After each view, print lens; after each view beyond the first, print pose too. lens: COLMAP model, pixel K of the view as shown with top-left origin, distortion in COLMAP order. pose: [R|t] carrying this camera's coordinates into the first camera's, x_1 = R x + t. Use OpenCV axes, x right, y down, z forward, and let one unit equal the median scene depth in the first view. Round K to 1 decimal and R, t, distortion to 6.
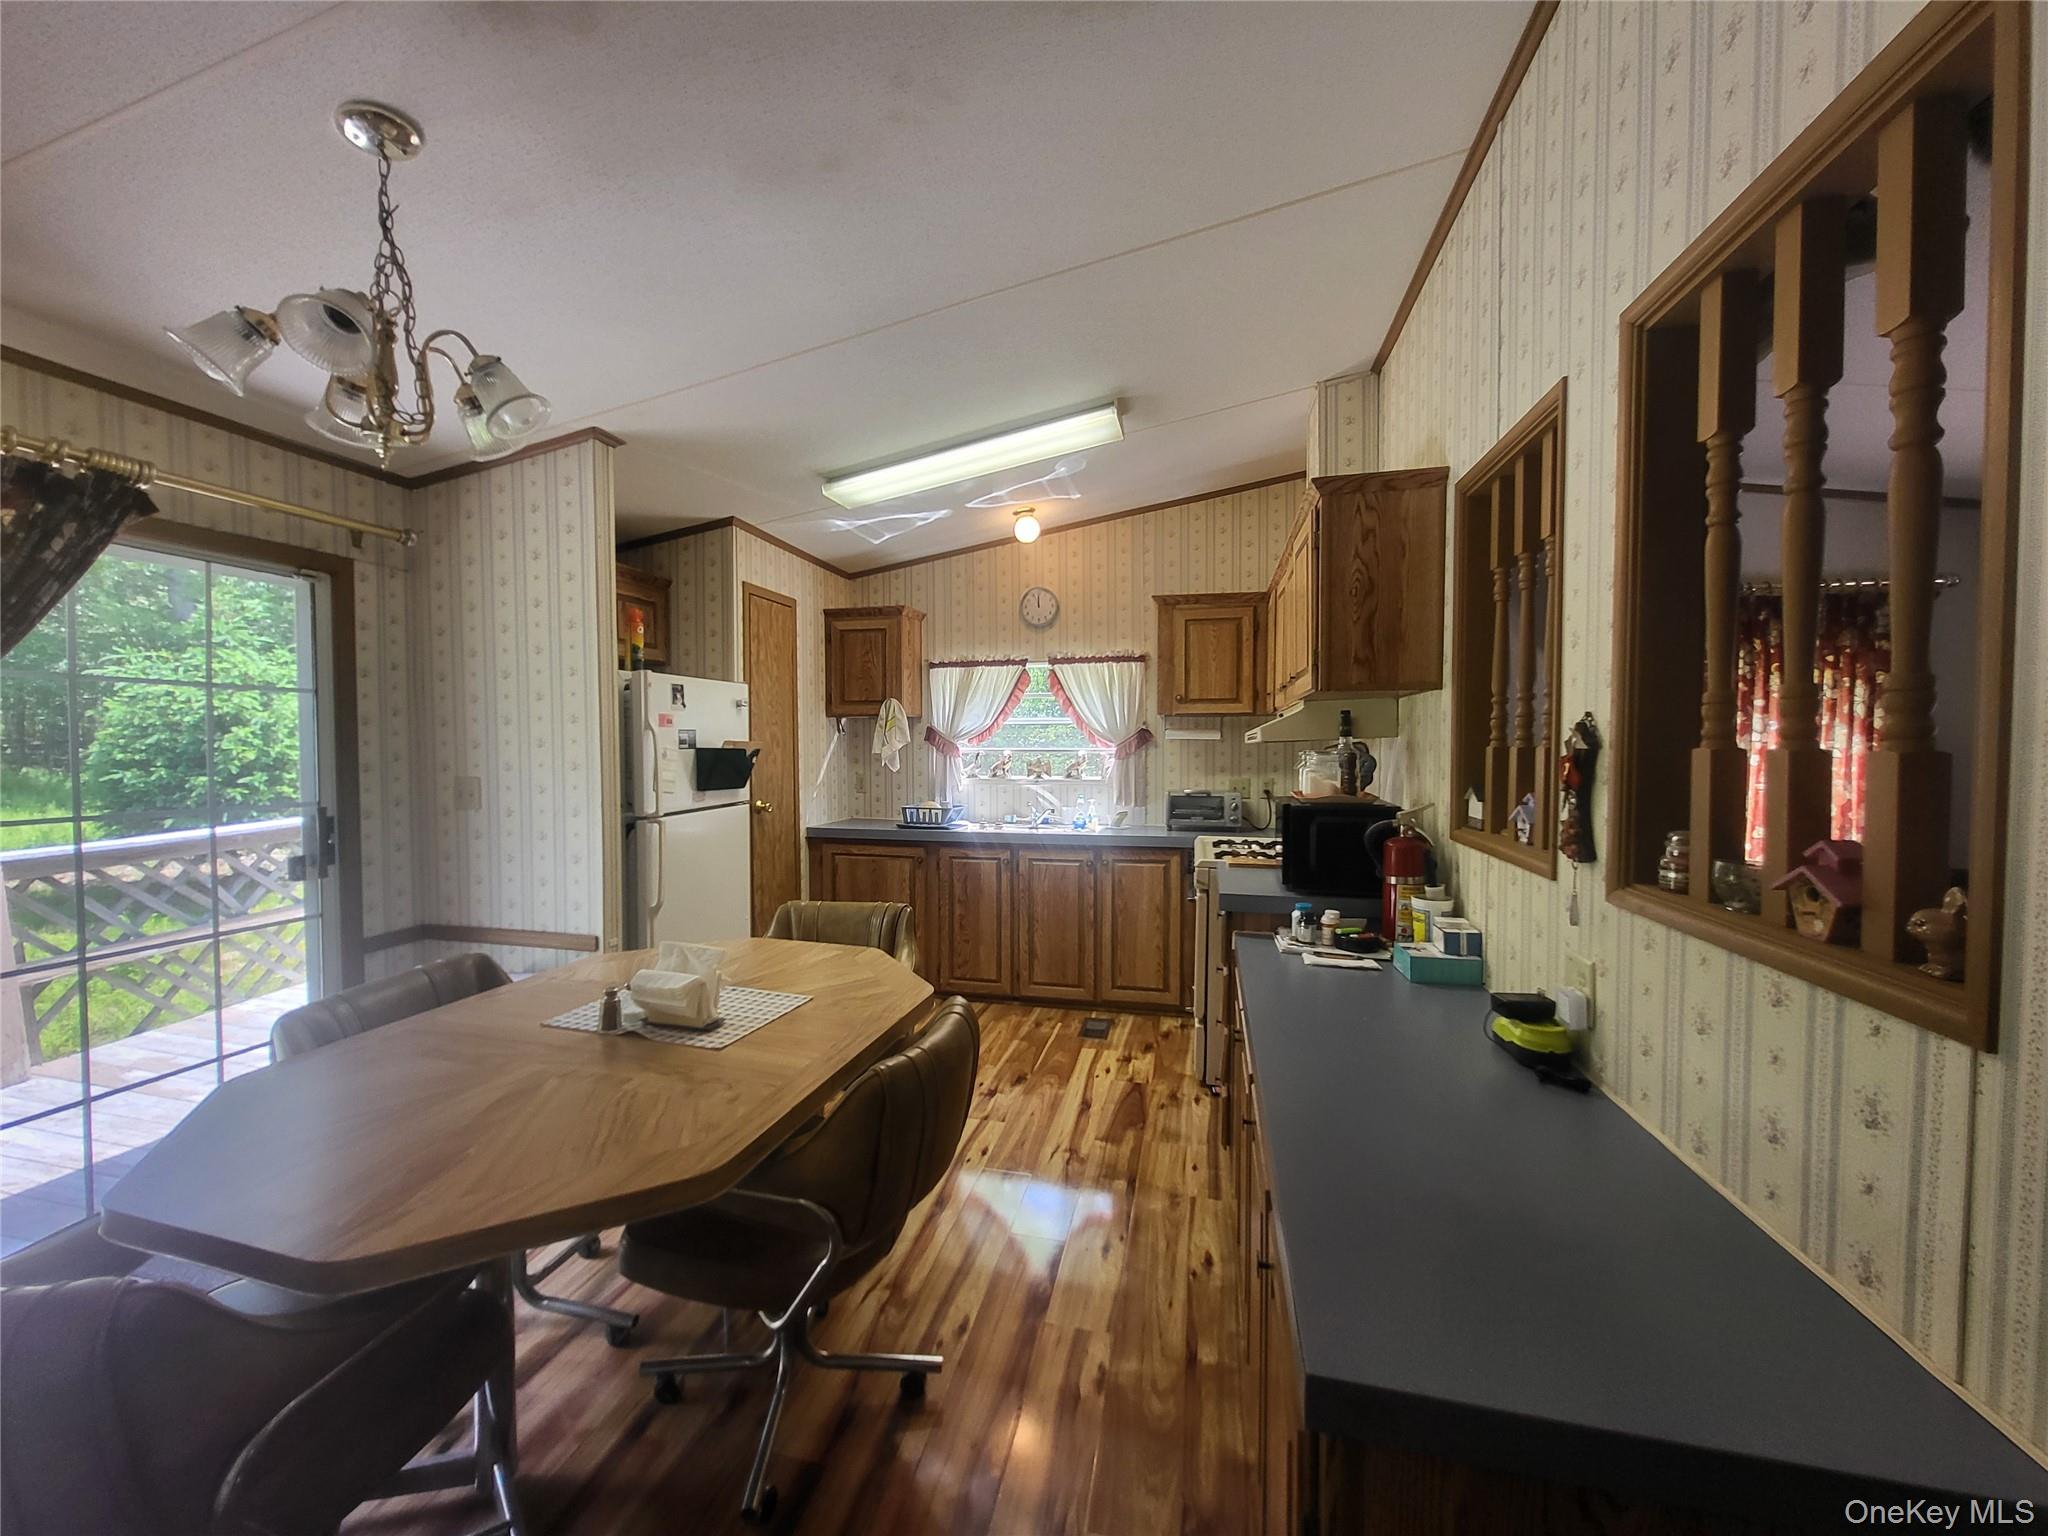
lens RADIAL K [[805.8, 0, 1019.1], [0, 805.8, 769.3], [0, 0, 1]] dist [-0.000062, -0.000055]
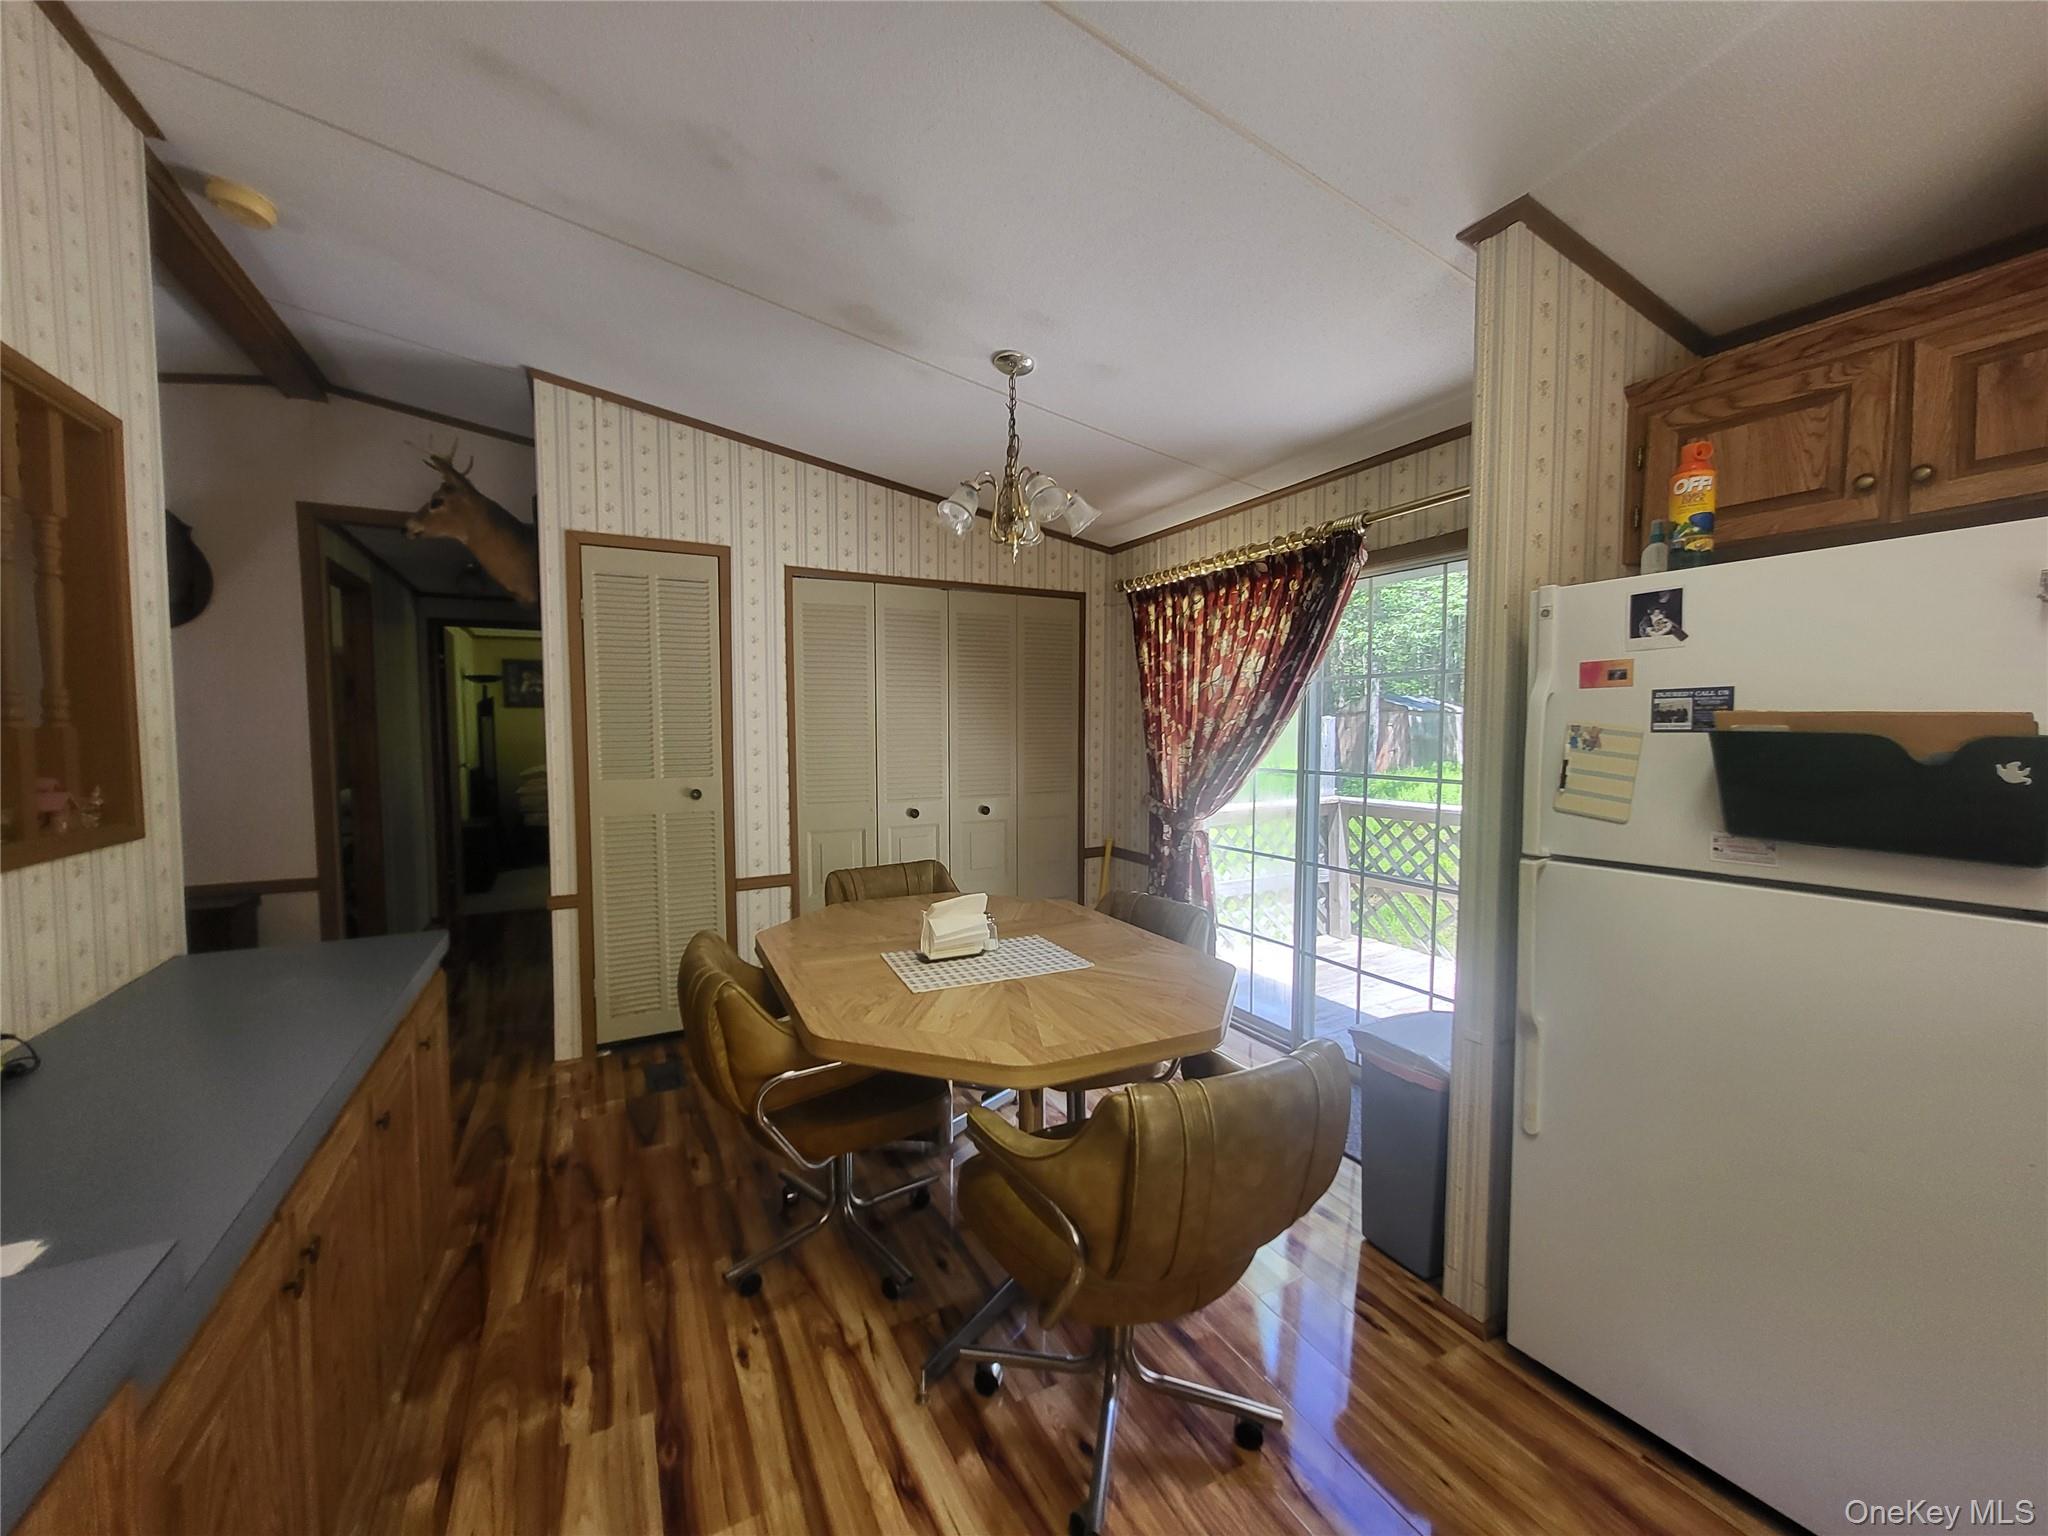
lens RADIAL K [[805.8, 0, 1008.8], [0, 805.8, 766.6], [0, 0, 1]] dist [-0.000062, -0.000055]
pose [[-0.764583, 0.031477, -0.643757, 0.251796], [-0.018676, 0.997305, 0.070945, -0.047702], [0.644255, 0.066266, -0.761934, 1.725981]]
